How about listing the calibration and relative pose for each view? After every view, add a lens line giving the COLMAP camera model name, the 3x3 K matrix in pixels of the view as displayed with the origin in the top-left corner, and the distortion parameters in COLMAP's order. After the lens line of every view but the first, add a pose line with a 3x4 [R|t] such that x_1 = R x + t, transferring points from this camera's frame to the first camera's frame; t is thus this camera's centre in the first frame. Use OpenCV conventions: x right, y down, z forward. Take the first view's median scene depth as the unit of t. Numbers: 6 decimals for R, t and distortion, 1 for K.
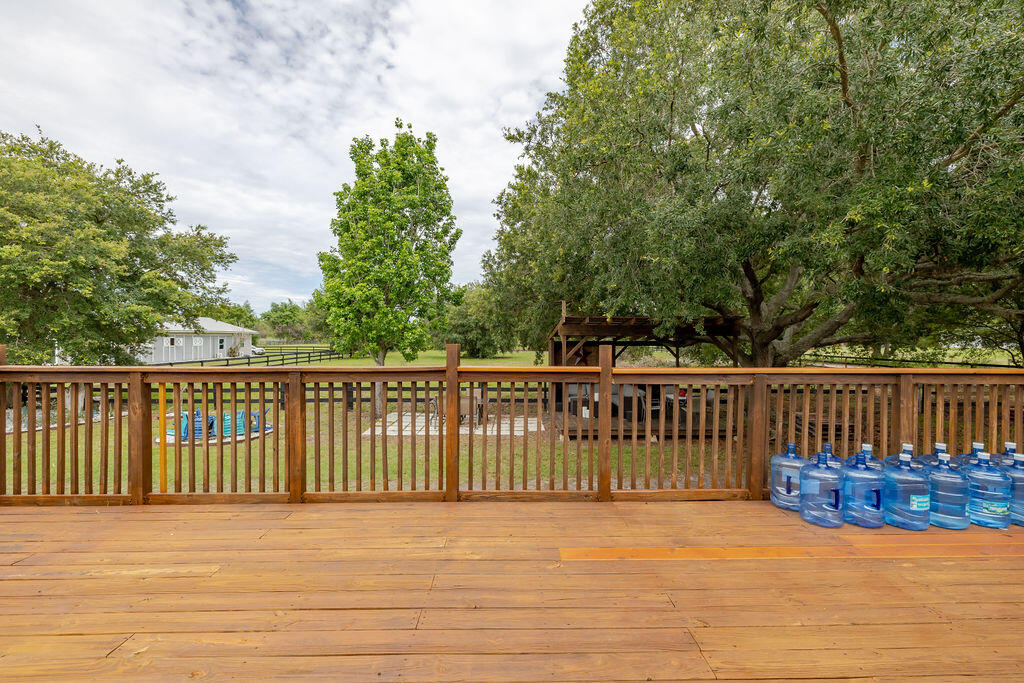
lens RADIAL K [[446.1, 0, 511.3], [0, 446.1, 344.4], [0, 0, 1]] dist [-0.000112, -0.000009]
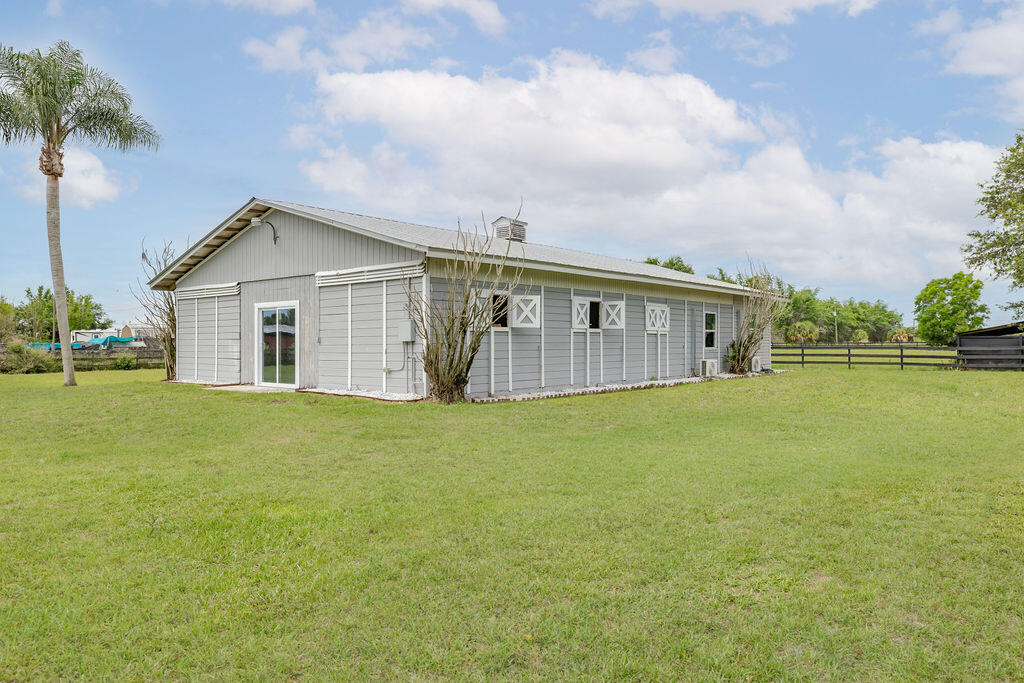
lens RADIAL K [[657.9, 0, 509.7], [0, 657.9, 345.7], [0, 0, 1]] dist [0.006177, -0.002683]
pose [[0.774314, 0.004231, -0.632787, -0.484845], [-0.008919, 0.999951, -0.004228, 0.013248], [0.632738, 0.008917, 0.774314, 0.583173]]
